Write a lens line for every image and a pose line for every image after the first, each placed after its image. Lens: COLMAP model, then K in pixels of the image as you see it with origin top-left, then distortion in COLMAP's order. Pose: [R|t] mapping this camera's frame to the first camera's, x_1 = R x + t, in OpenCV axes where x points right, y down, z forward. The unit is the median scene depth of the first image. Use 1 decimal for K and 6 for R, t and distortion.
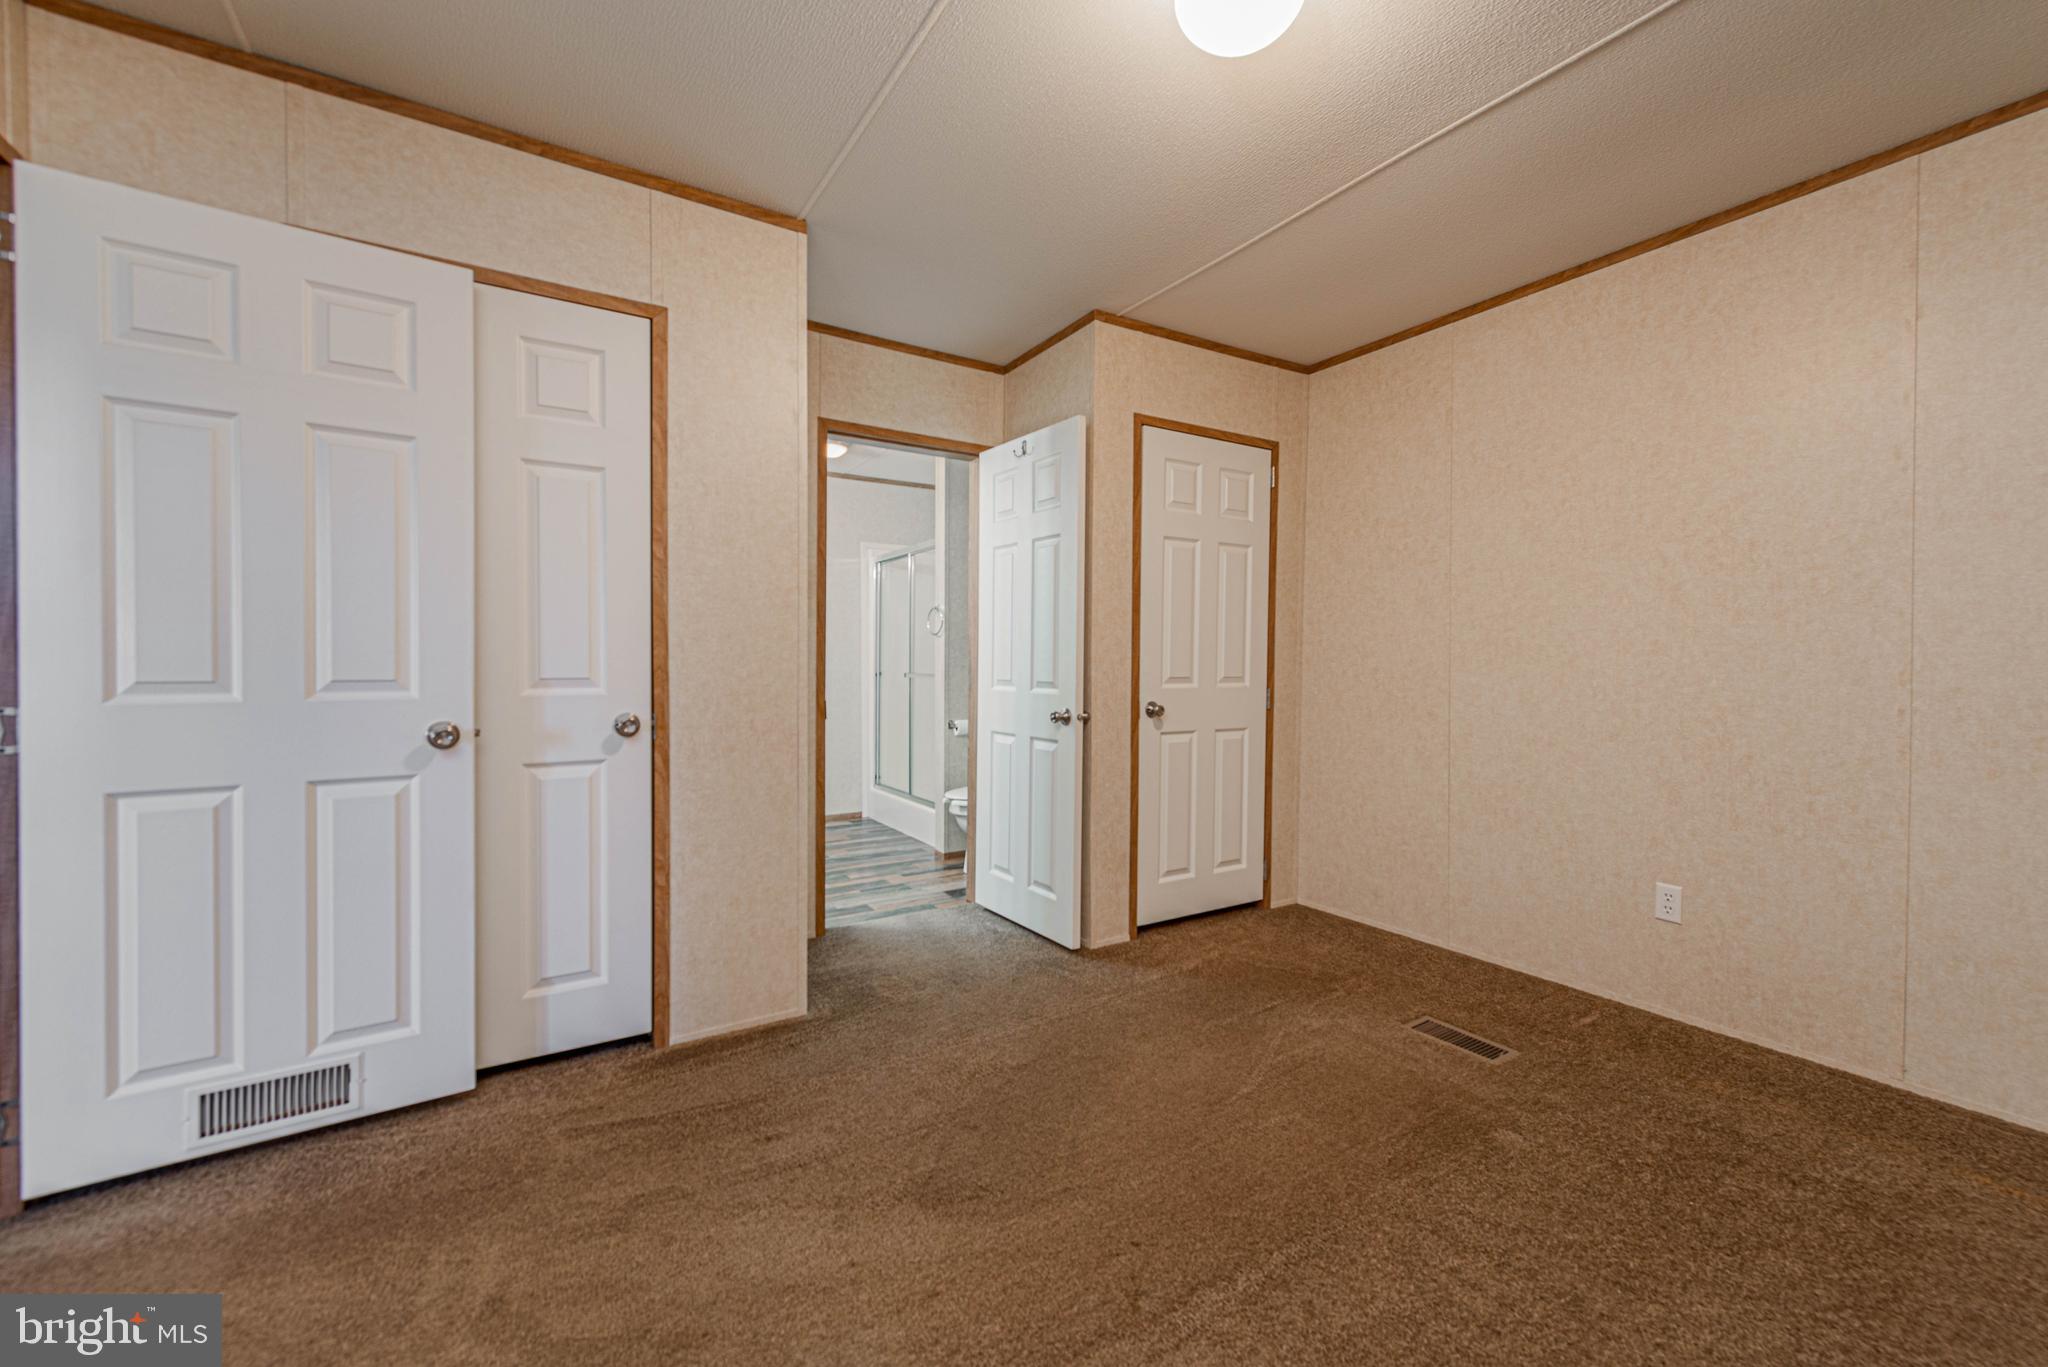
lens RADIAL K [[814.4, 0, 1020.0], [0, 814.4, 684.3], [0, 0, 1]] dist [0.001509, -0.000009]
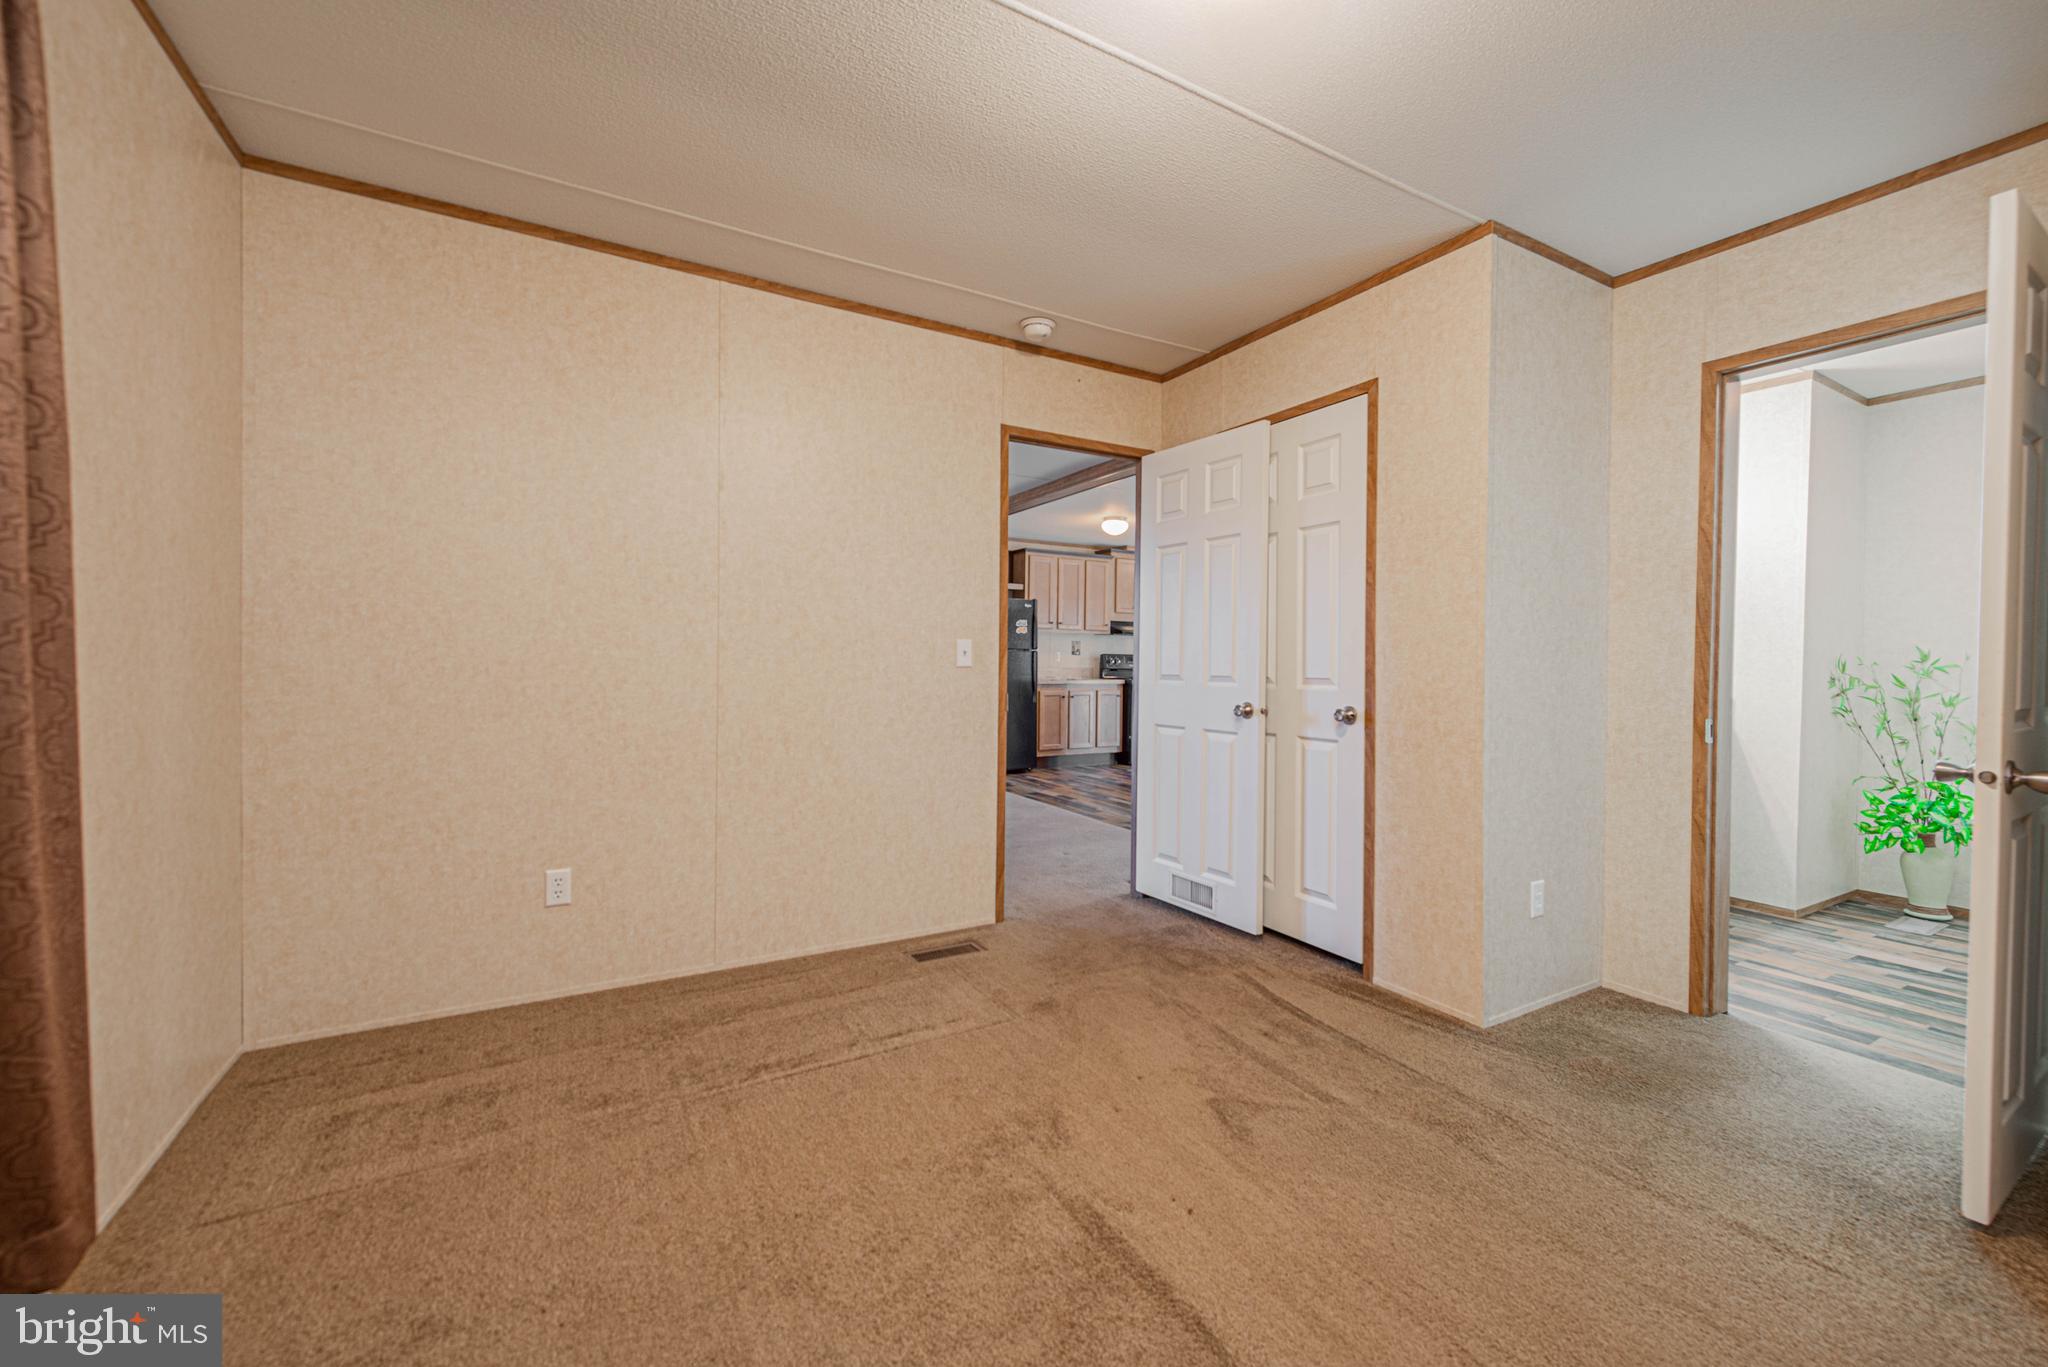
lens RADIAL K [[814.4, 0, 1031.6], [0, 814.4, 675.8], [0, 0, 1]] dist [0.001509, -0.000009]
pose [[-0.046860, 0.016624, -0.998763, 0.824014], [-0.029530, 0.999401, 0.018020, -0.021380], [0.998465, 0.030337, -0.046341, 0.553660]]
